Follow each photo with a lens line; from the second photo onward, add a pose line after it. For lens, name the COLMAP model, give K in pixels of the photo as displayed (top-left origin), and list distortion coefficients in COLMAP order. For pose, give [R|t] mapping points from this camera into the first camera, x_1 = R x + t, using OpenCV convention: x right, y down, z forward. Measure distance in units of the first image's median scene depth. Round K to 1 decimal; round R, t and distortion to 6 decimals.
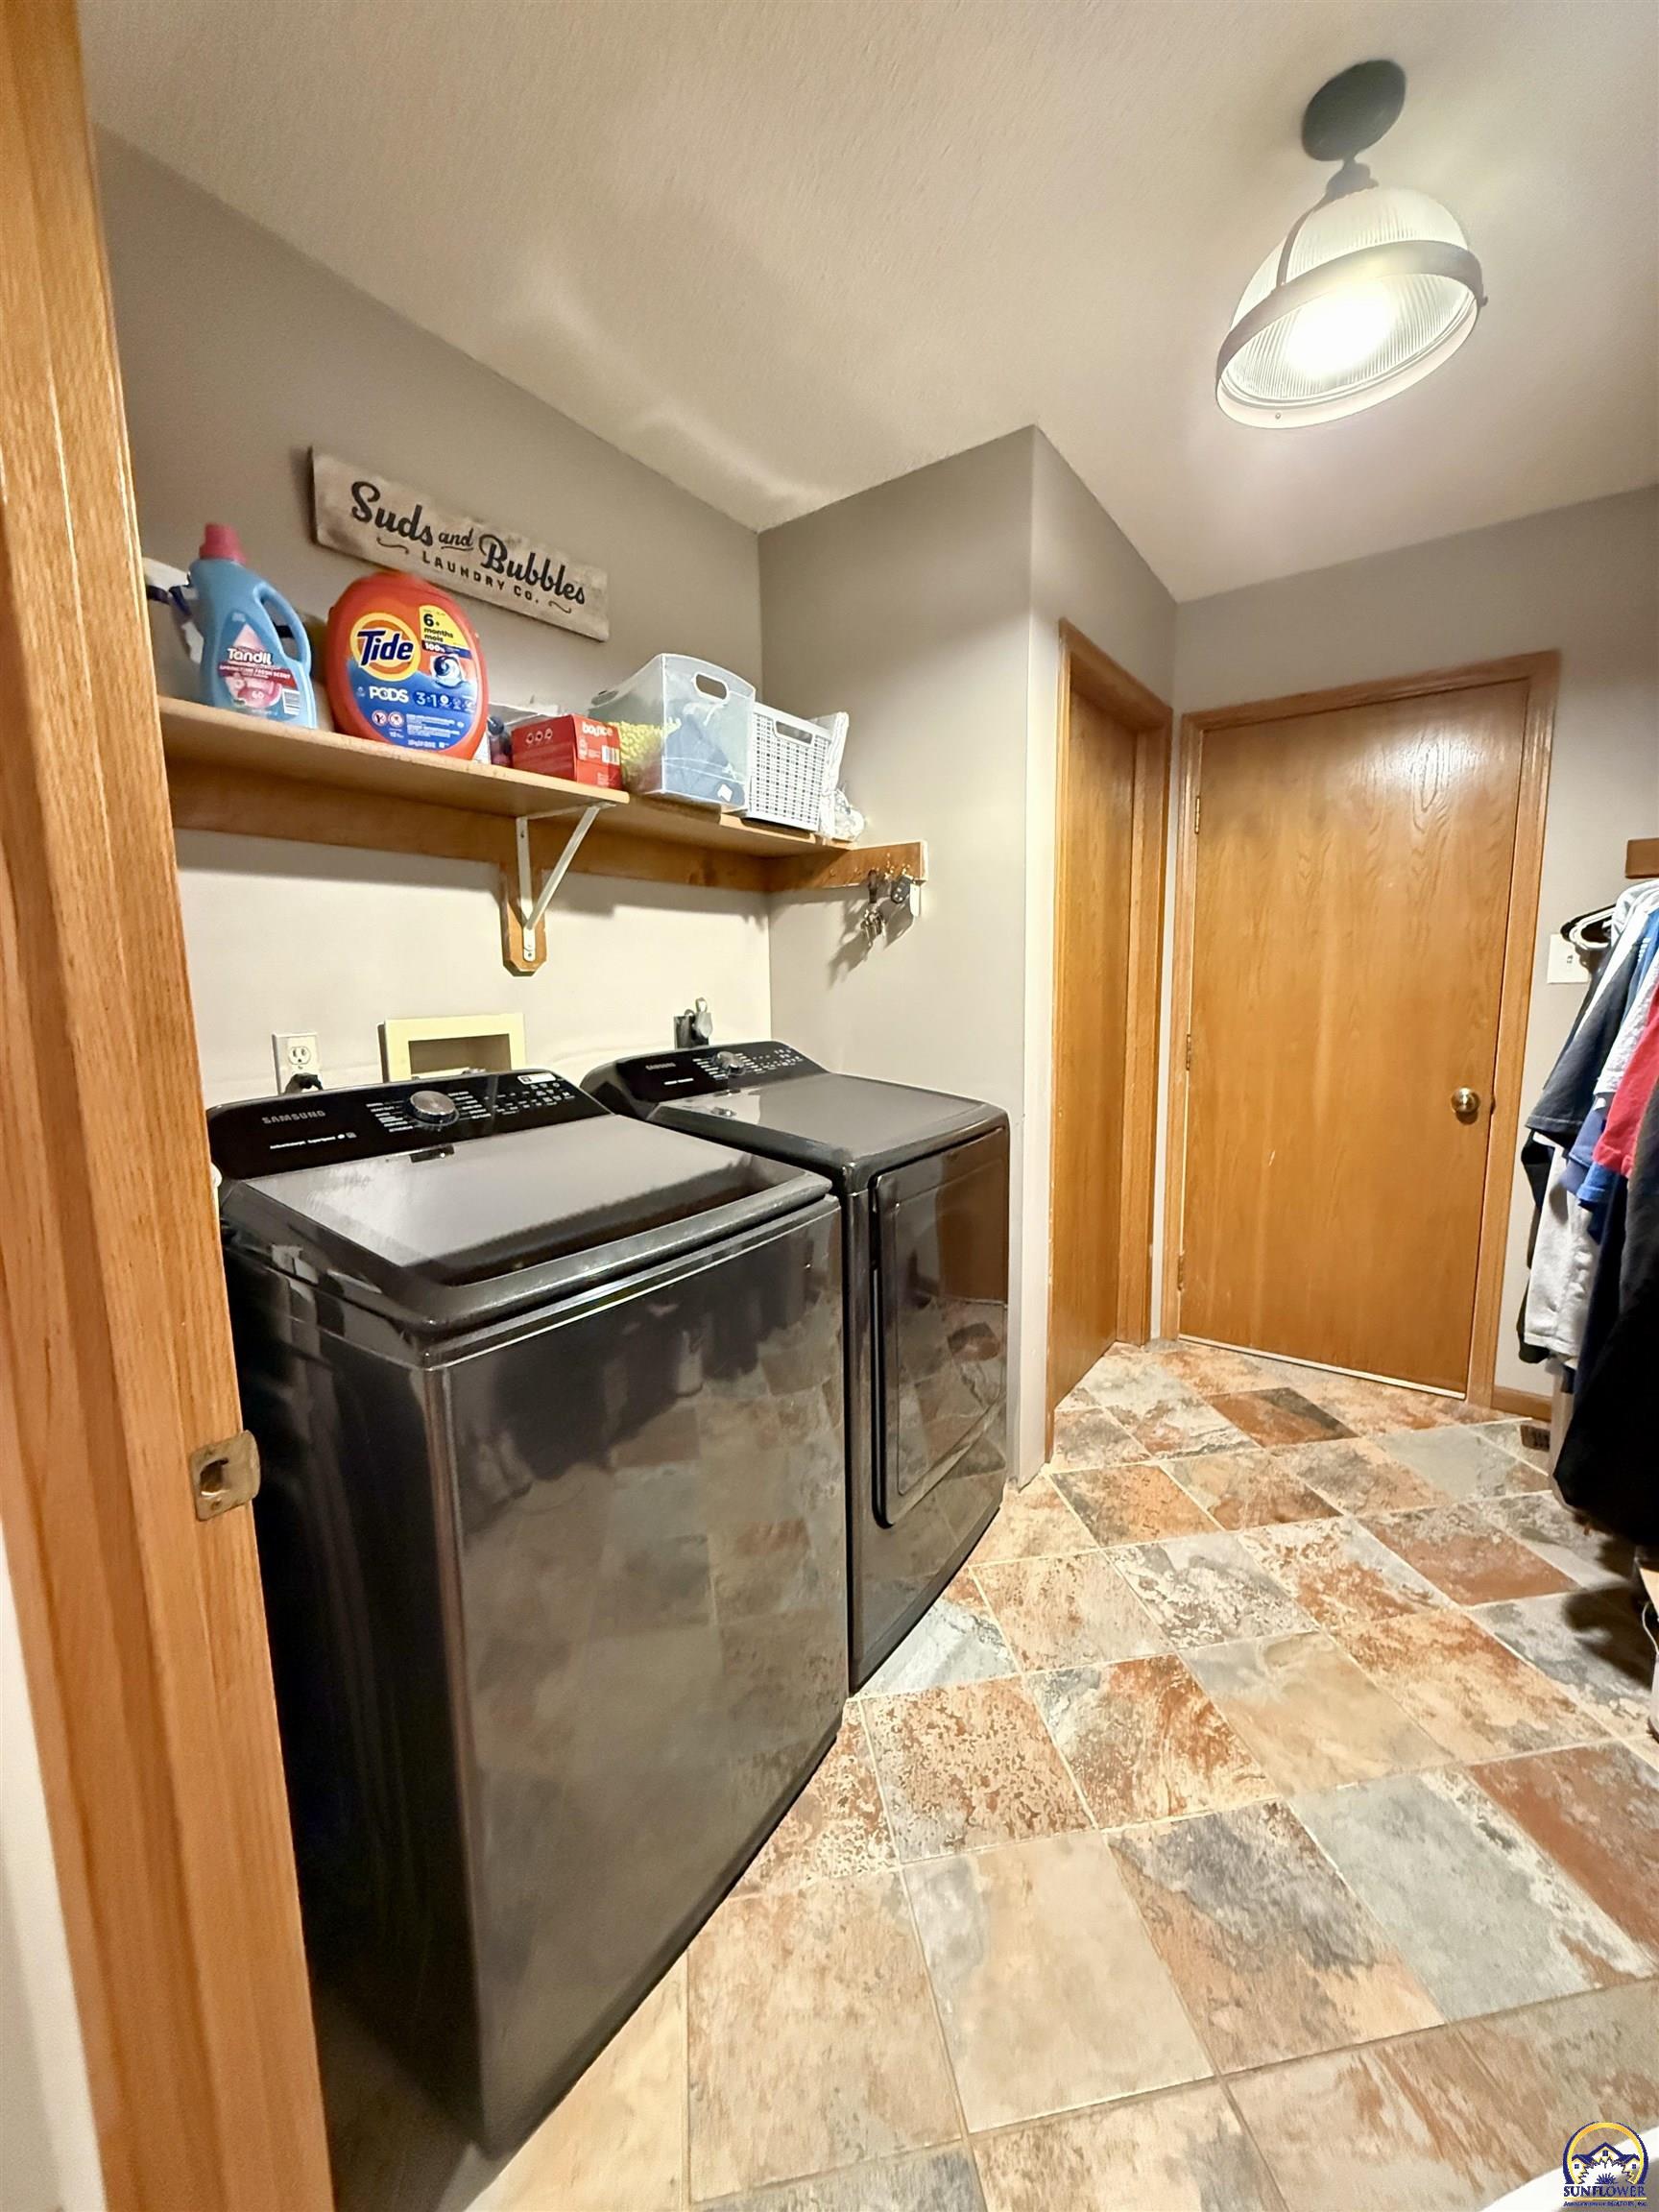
lens RADIAL K [[882.9, 0, 821.6], [0, 882.9, 1096.9], [0, 0, 1]] dist [0.001213, 0.000617]
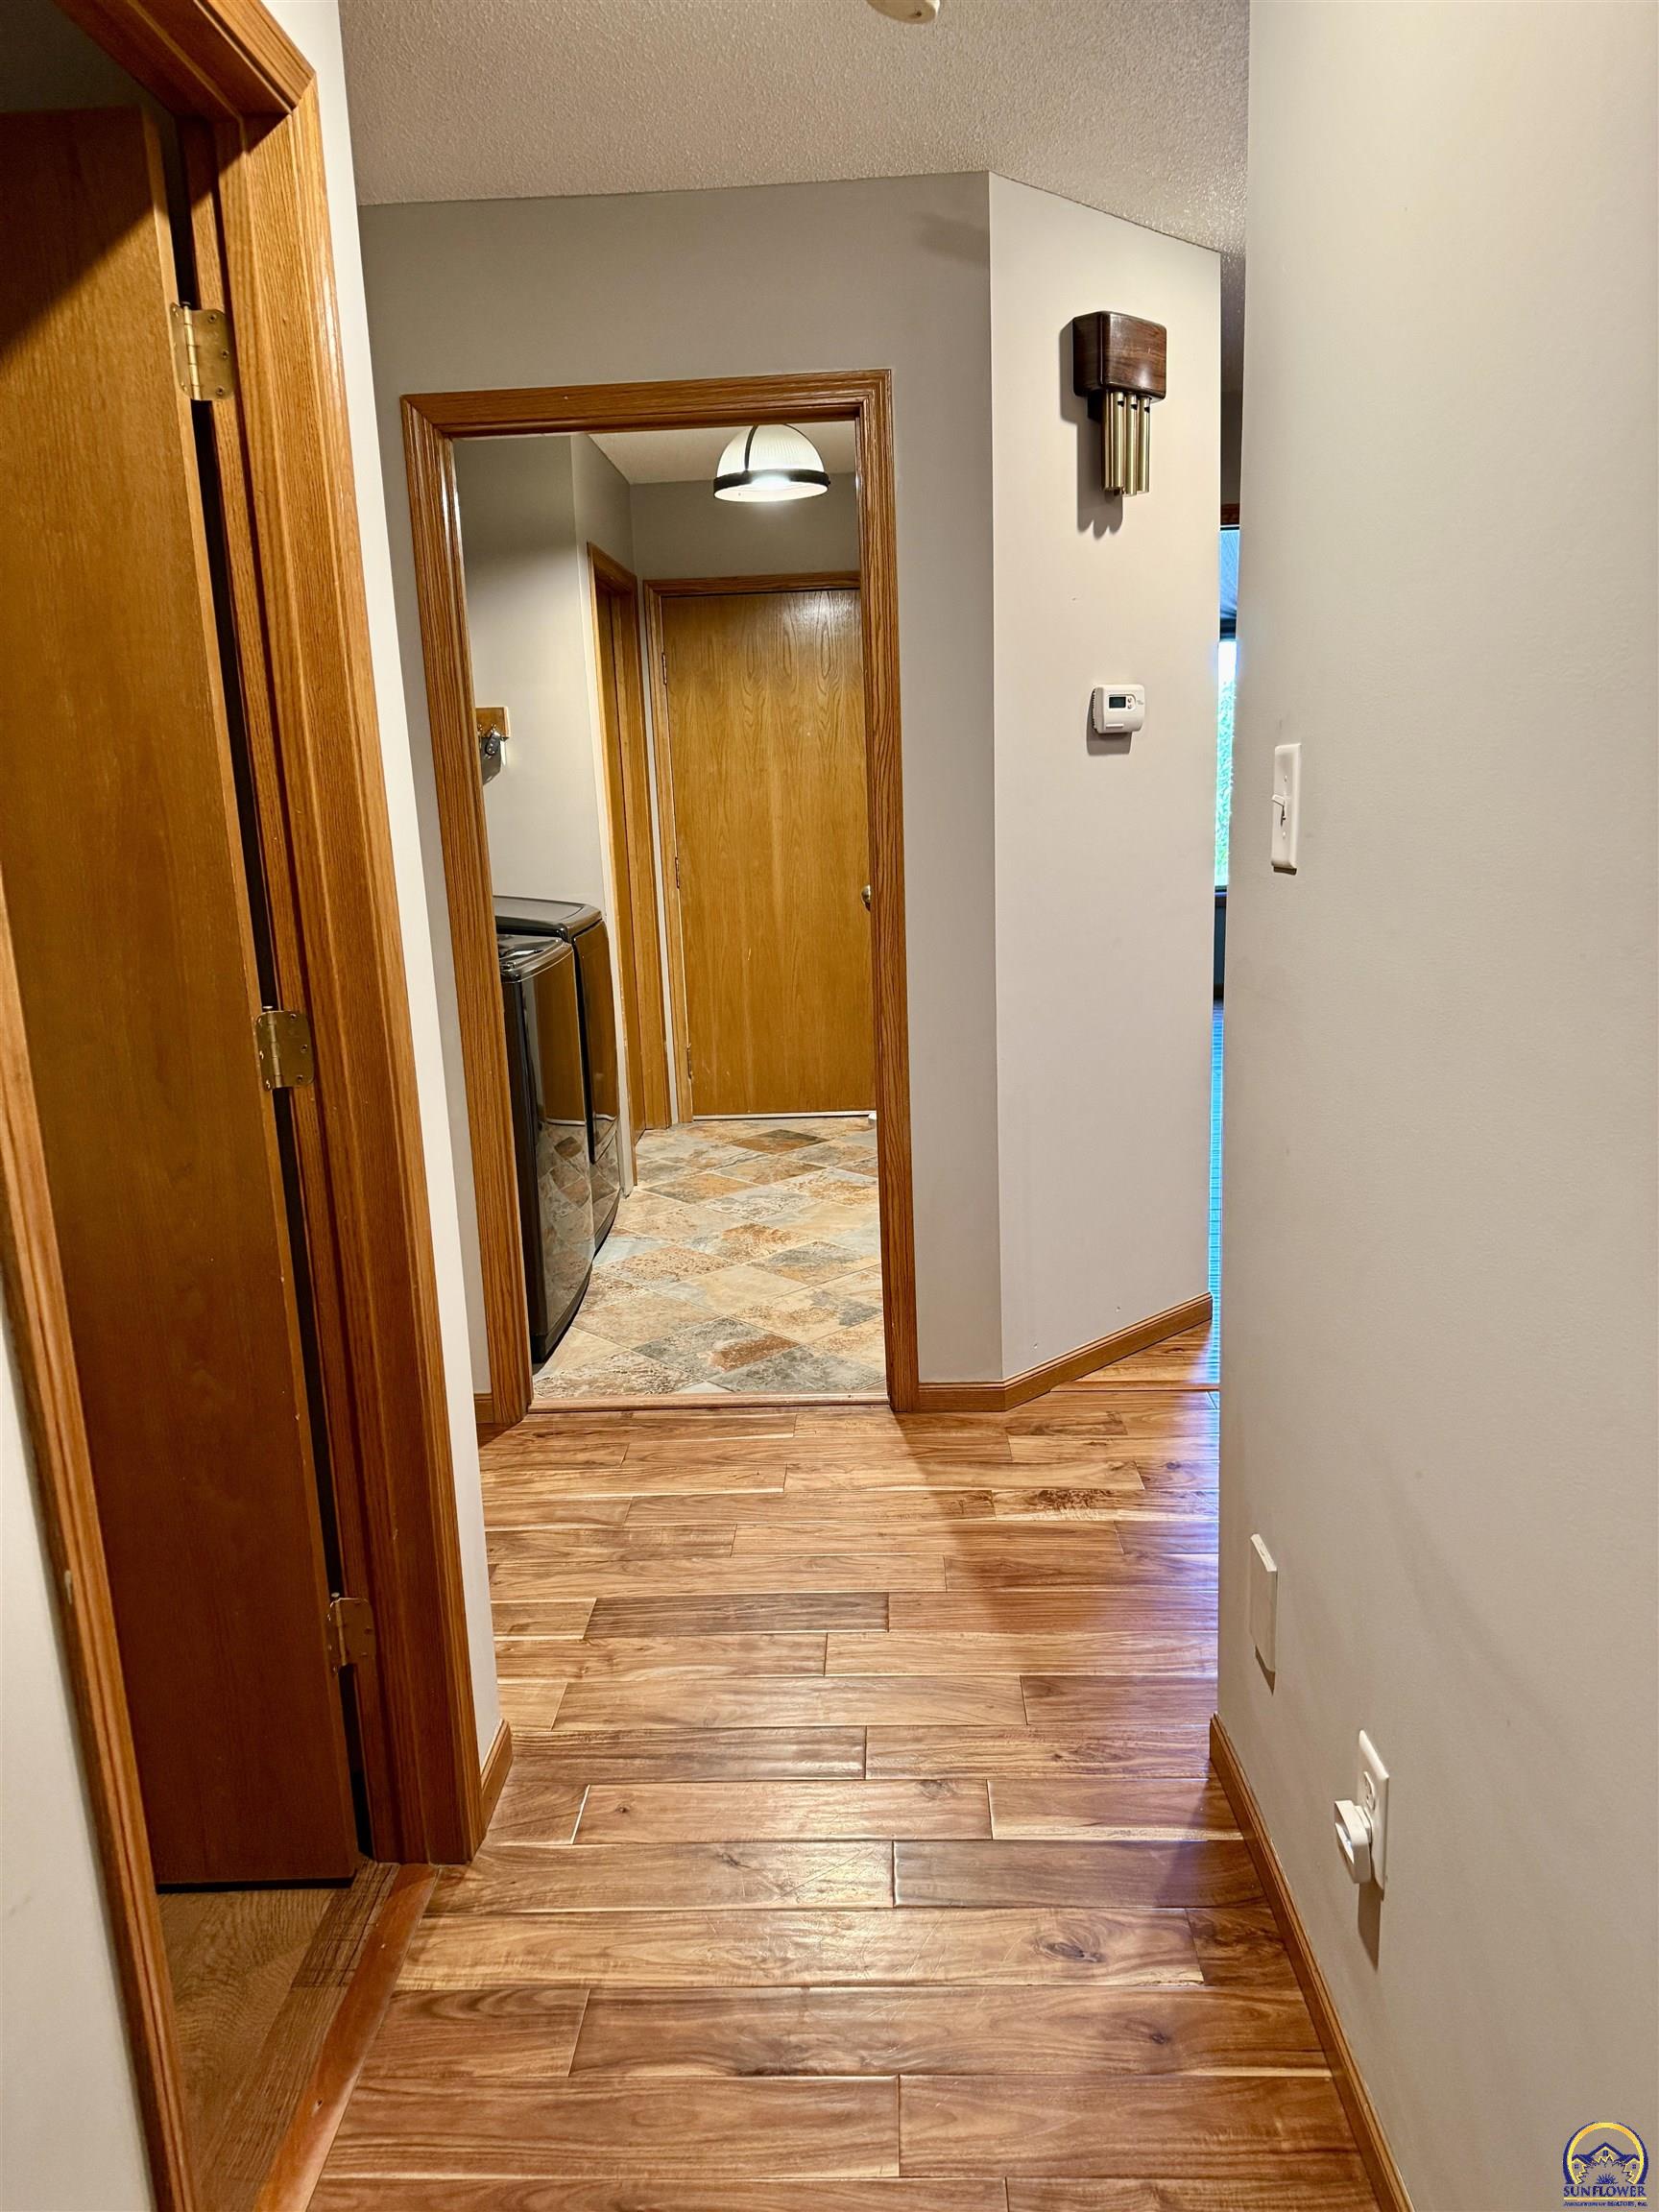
lens RADIAL K [[1539.5, 0, 831.8], [0, 1539.5, 1118.2], [0, 0, 1]] dist [0.024653, -0.008923]
pose [[0.828565, -0.132637, 0.543955, -0.779532], [0.098071, 0.990896, 0.092234, 0.141627], [-0.551237, -0.023075, 0.834030, -1.131857]]
